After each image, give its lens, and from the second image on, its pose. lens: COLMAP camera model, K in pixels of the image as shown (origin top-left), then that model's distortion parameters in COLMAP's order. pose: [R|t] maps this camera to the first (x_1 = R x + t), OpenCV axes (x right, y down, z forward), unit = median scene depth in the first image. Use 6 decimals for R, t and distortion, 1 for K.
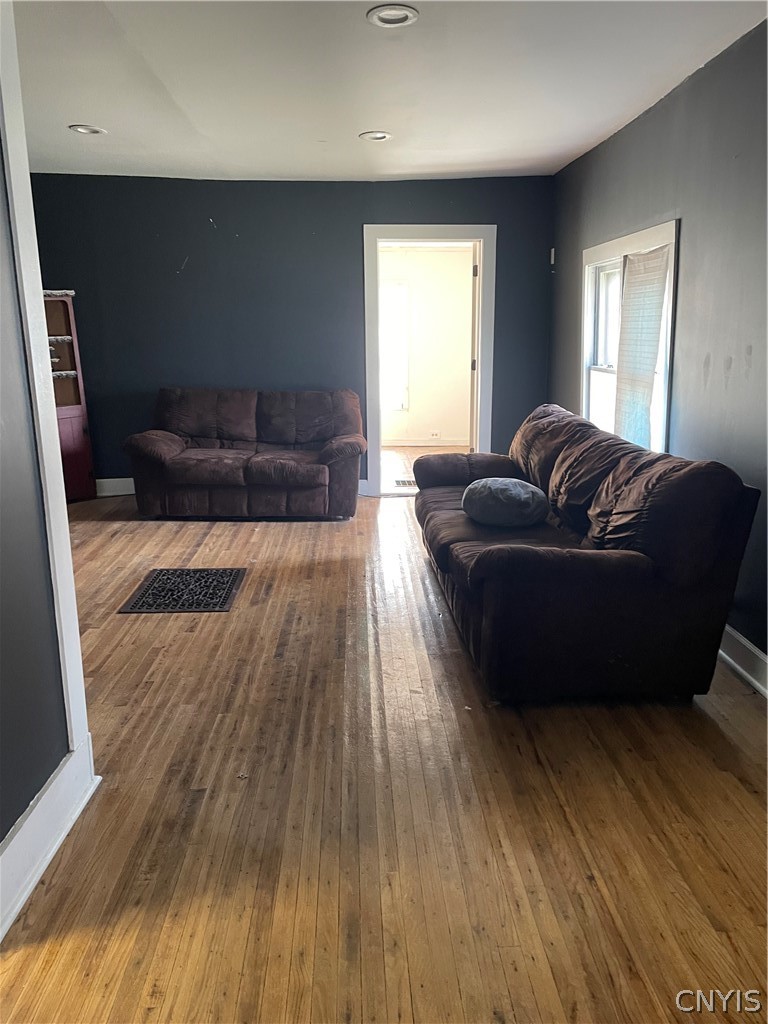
lens RADIAL K [[769.4, 0, 385.4], [0, 769.4, 511.7], [0, 0, 1]] dist [0.015051, -0.049163]
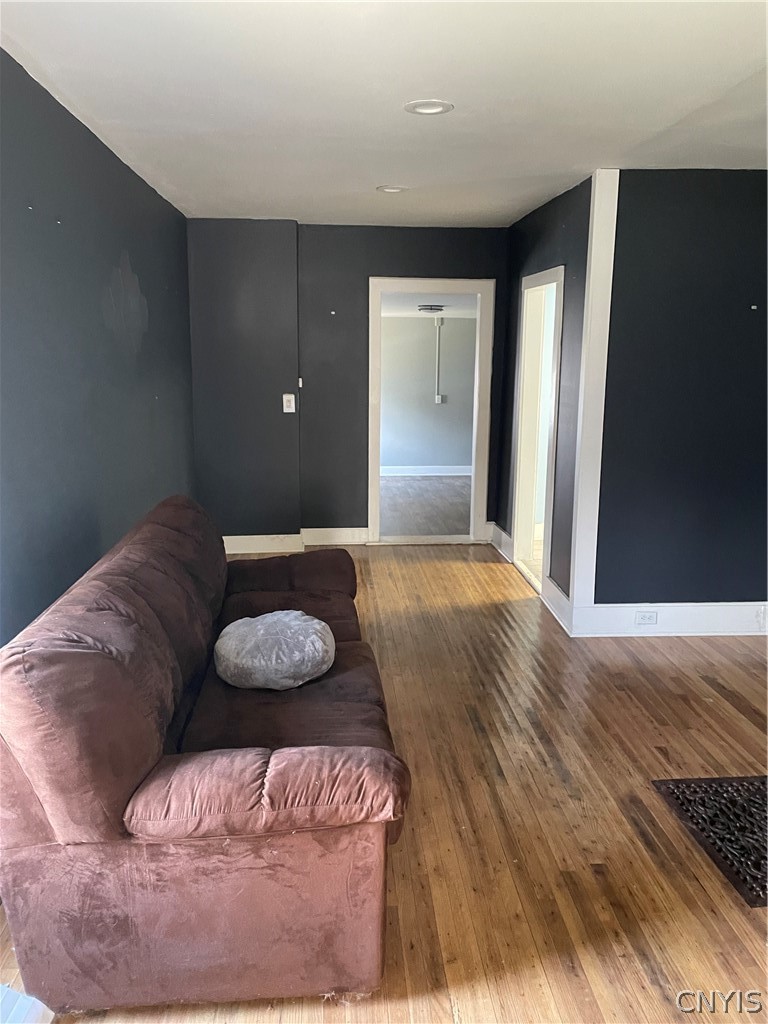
lens RADIAL K [[769.4, 0, 384.7], [0, 769.4, 511.5], [0, 0, 1]] dist [0.015051, -0.049163]
pose [[-0.999590, 0.000867, -0.028602, 0.071203], [-0.010939, 0.912035, 0.409967, -0.394080], [0.026442, 0.410112, -0.911652, 1.511954]]
